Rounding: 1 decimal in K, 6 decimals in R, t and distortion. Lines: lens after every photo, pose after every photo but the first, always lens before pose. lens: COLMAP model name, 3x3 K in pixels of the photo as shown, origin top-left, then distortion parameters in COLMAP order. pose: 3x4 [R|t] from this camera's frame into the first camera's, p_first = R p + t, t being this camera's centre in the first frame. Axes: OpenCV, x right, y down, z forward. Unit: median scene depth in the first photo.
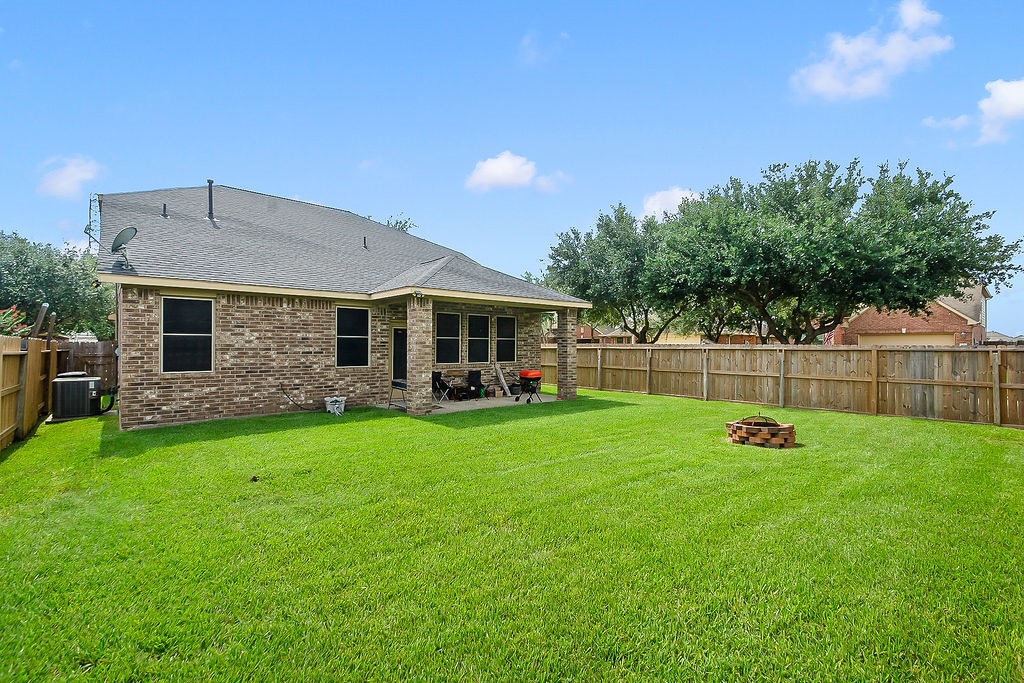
lens RADIAL K [[453.2, 0, 522.2], [0, 453.2, 340.2], [0, 0, 1]] dist [0.007976, -0.011287]
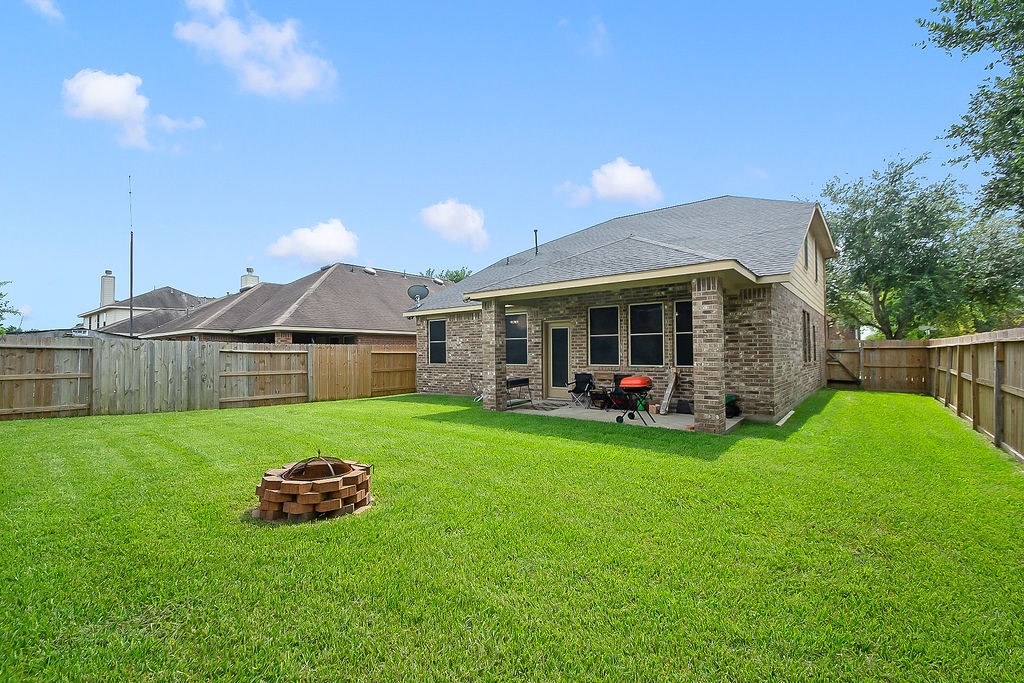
lens RADIAL K [[466.1, 0, 510.1], [0, 466.1, 340.1], [0, 0, 1]] dist [-0.000653, -0.012091]
pose [[0.150880, -0.030781, -0.988073, 0.861329], [0.022582, 0.999362, -0.027685, 0.030660], [0.988294, -0.018135, 0.151479, 0.860817]]
